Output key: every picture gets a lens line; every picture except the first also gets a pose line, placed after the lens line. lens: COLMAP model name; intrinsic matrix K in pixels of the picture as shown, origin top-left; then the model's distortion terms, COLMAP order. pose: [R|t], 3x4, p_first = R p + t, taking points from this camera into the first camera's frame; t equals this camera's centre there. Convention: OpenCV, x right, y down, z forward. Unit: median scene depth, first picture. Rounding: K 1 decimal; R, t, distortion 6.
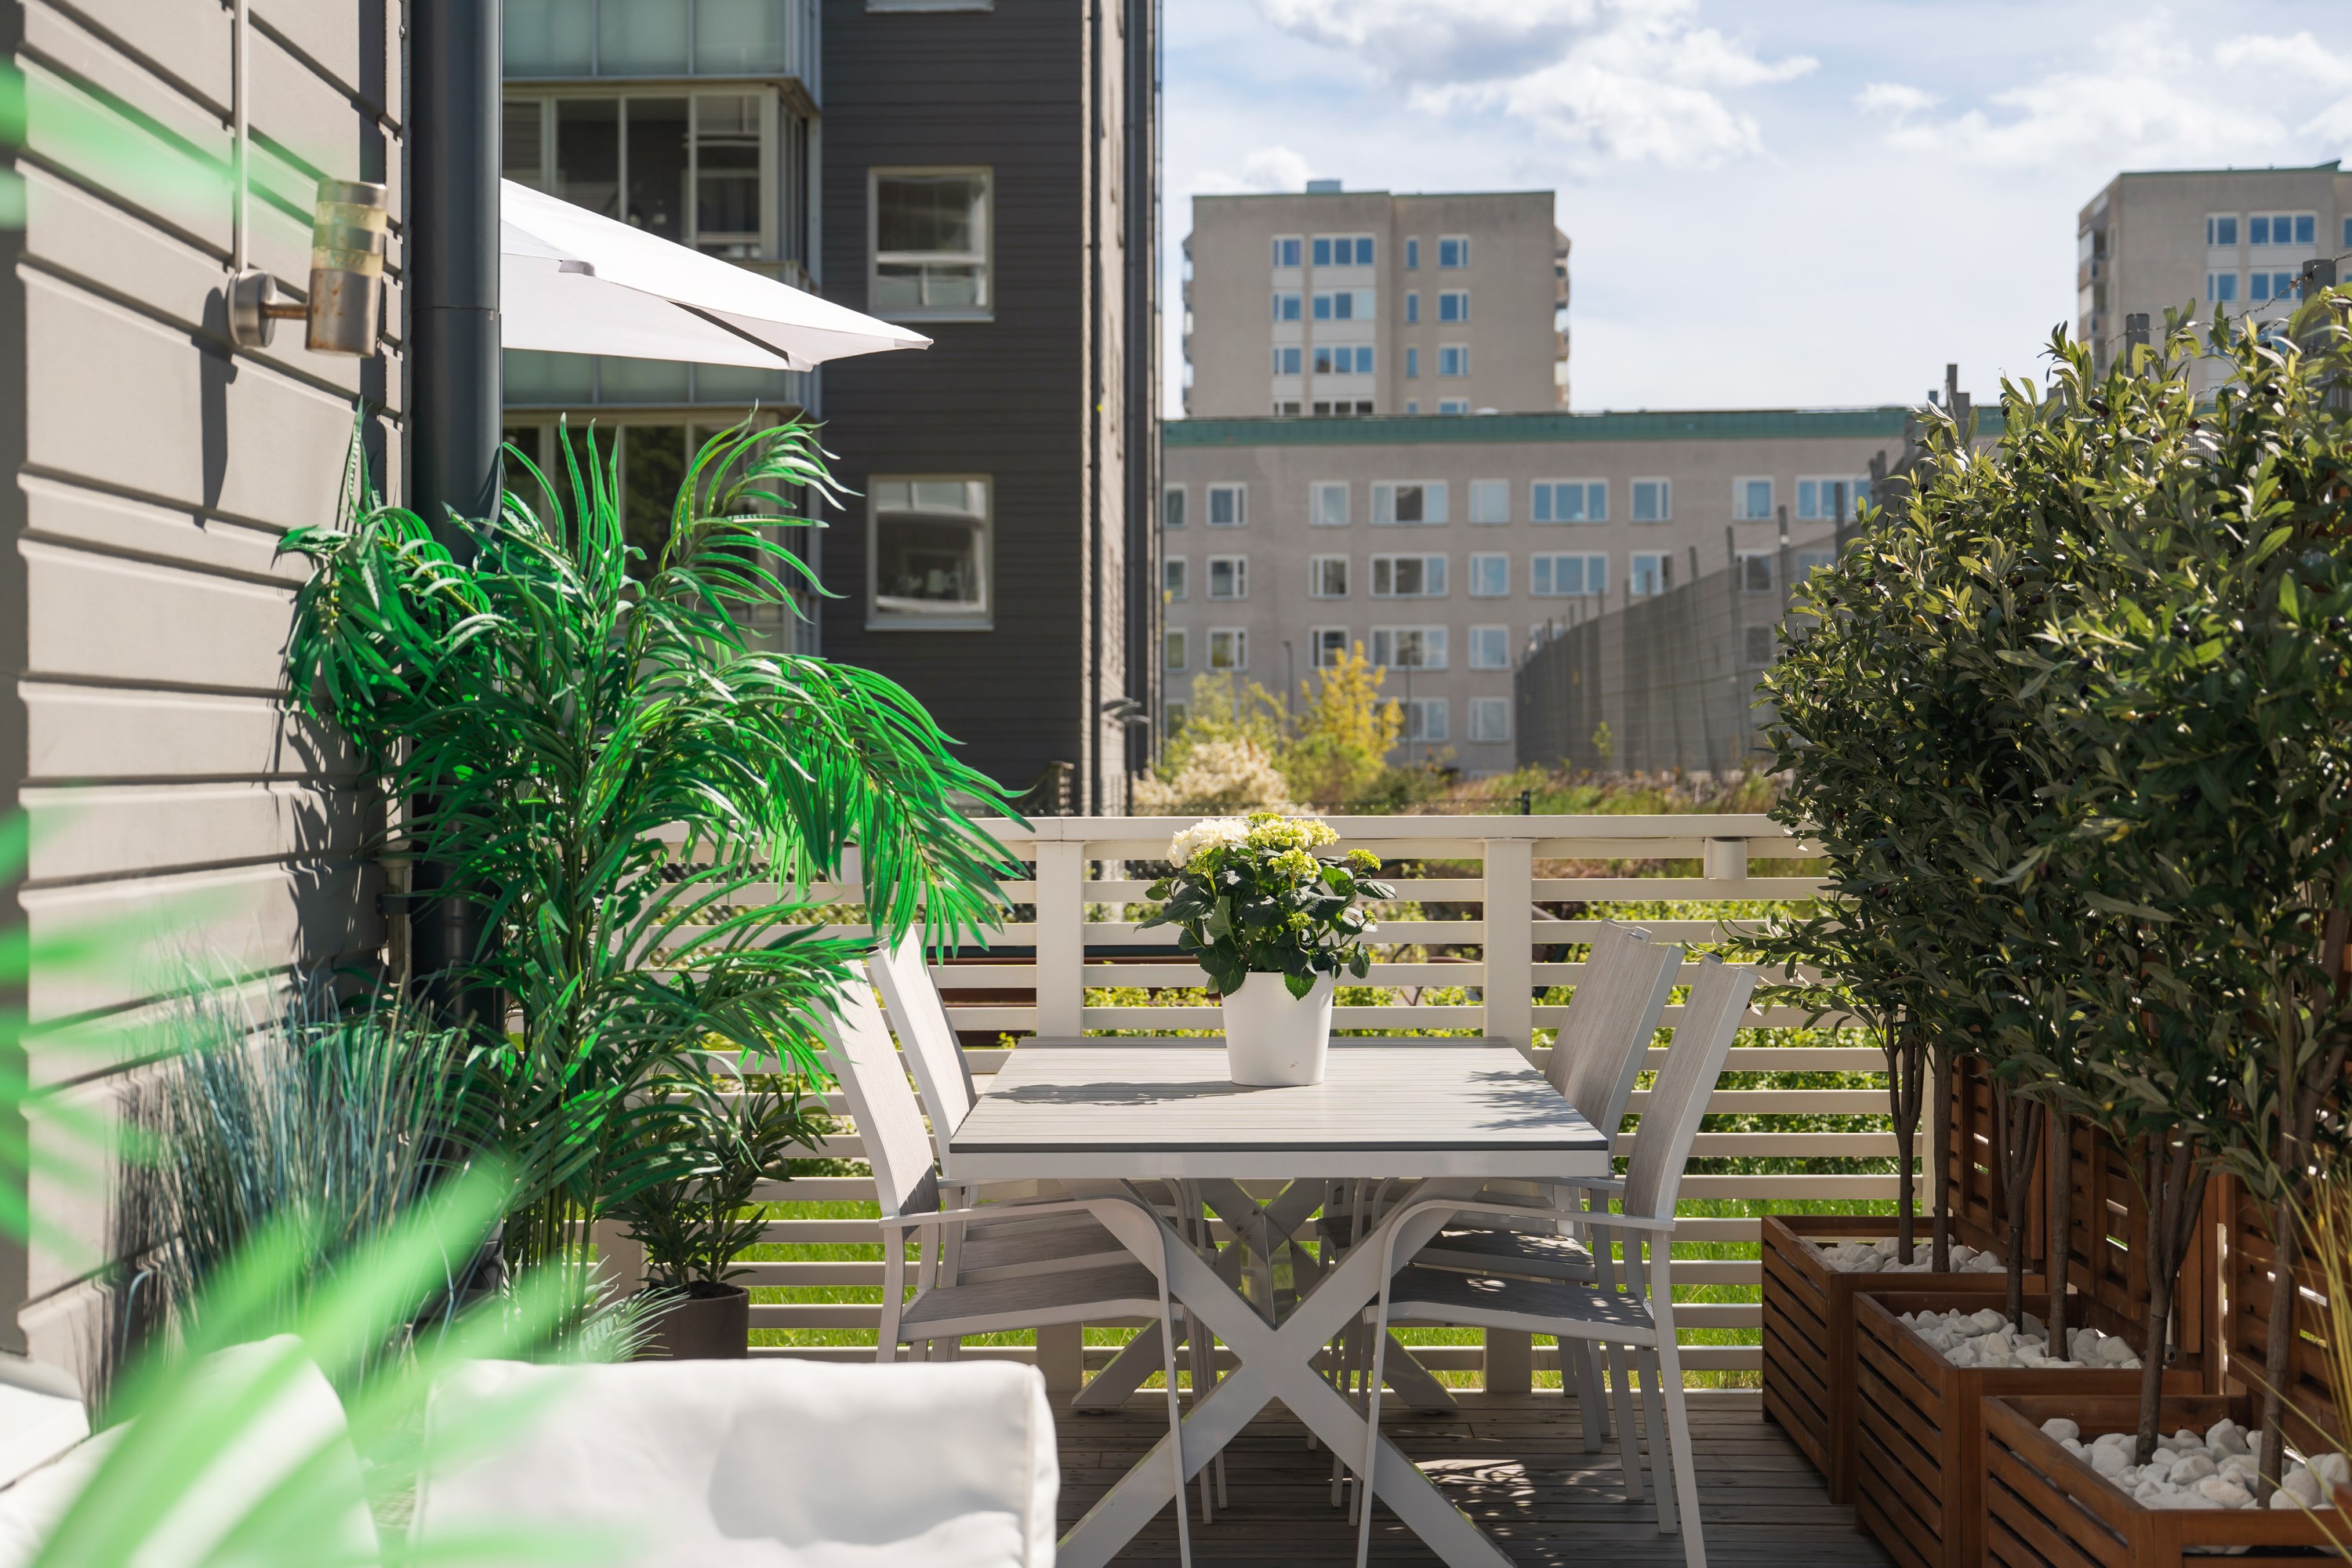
lens RADIAL K [[3620.3, 0, 1175.3], [0, 3620.3, 781.6], [0, 0, 1]] dist [0.054355, 0.000000]
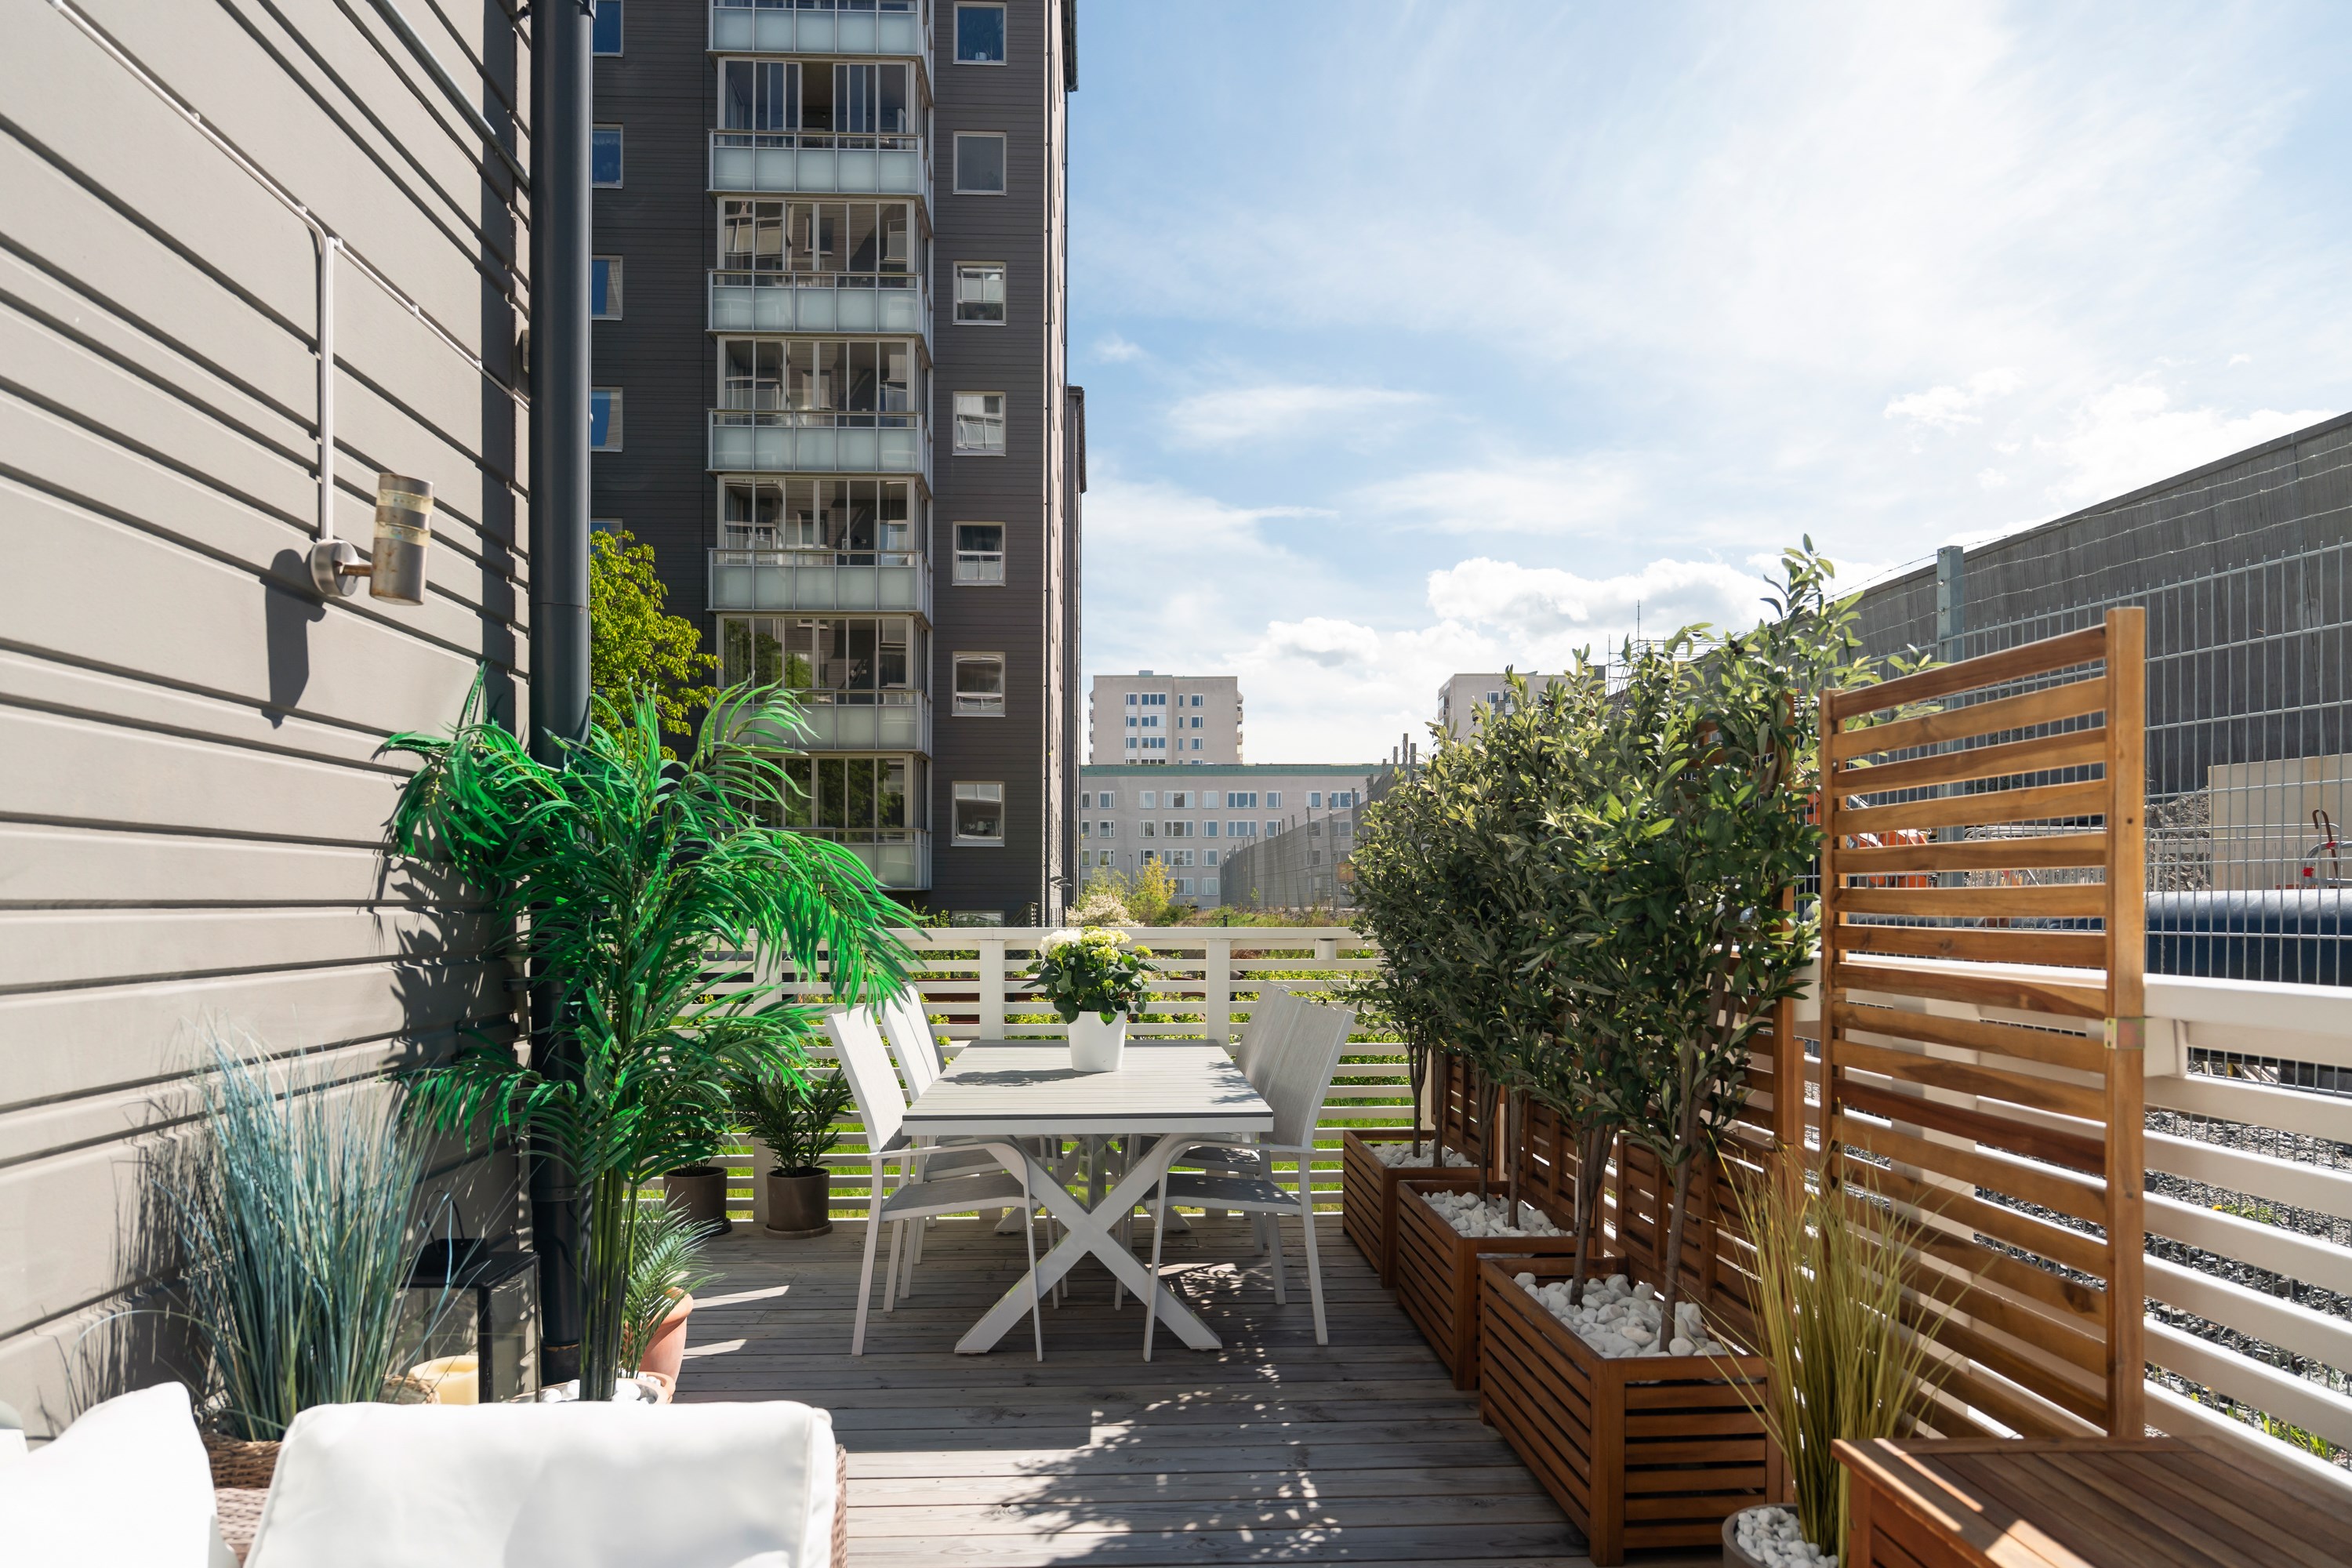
lens RADIAL K [[1387.4, 0, 1263.9], [0, 1387.4, 738.7], [0, 0, 1]] dist [0.011335, -0.000875]
pose [[0.992195, 0.018860, 0.123265, 0.023977], [-0.003501, 0.992320, -0.123647, 0.000717], [-0.124650, 0.122250, 0.984641, 0.269537]]
